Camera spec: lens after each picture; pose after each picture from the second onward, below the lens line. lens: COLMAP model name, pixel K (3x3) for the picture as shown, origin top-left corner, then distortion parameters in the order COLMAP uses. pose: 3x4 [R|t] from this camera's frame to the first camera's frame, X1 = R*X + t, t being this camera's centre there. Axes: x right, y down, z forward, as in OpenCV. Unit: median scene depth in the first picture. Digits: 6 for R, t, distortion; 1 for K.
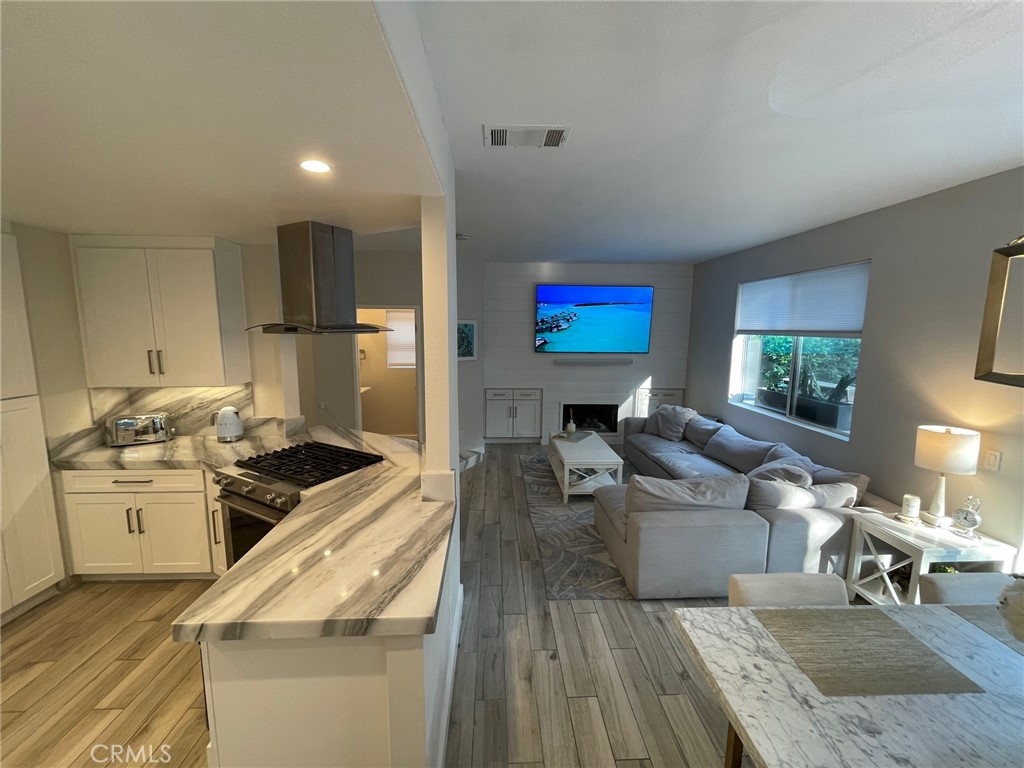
lens RADIAL K [[411.2, 0, 510.0], [0, 411.2, 382.0], [0, 0, 1]] dist [-0.001294, -0.000132]
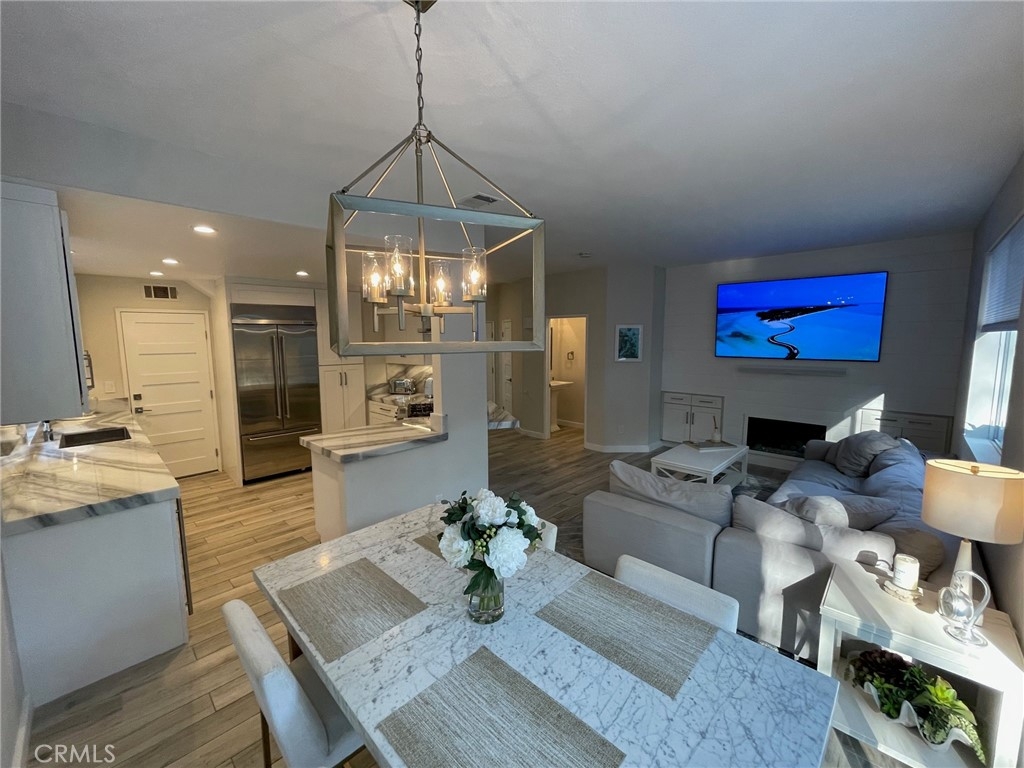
lens RADIAL K [[411.2, 0, 514.7], [0, 411.2, 384.7], [0, 0, 1]] dist [-0.001294, -0.000132]
pose [[0.696259, 0.071500, -0.714221, 0.495327], [-0.087213, 0.996081, 0.014698, 0.020238], [0.712473, 0.052056, 0.699766, 0.025605]]
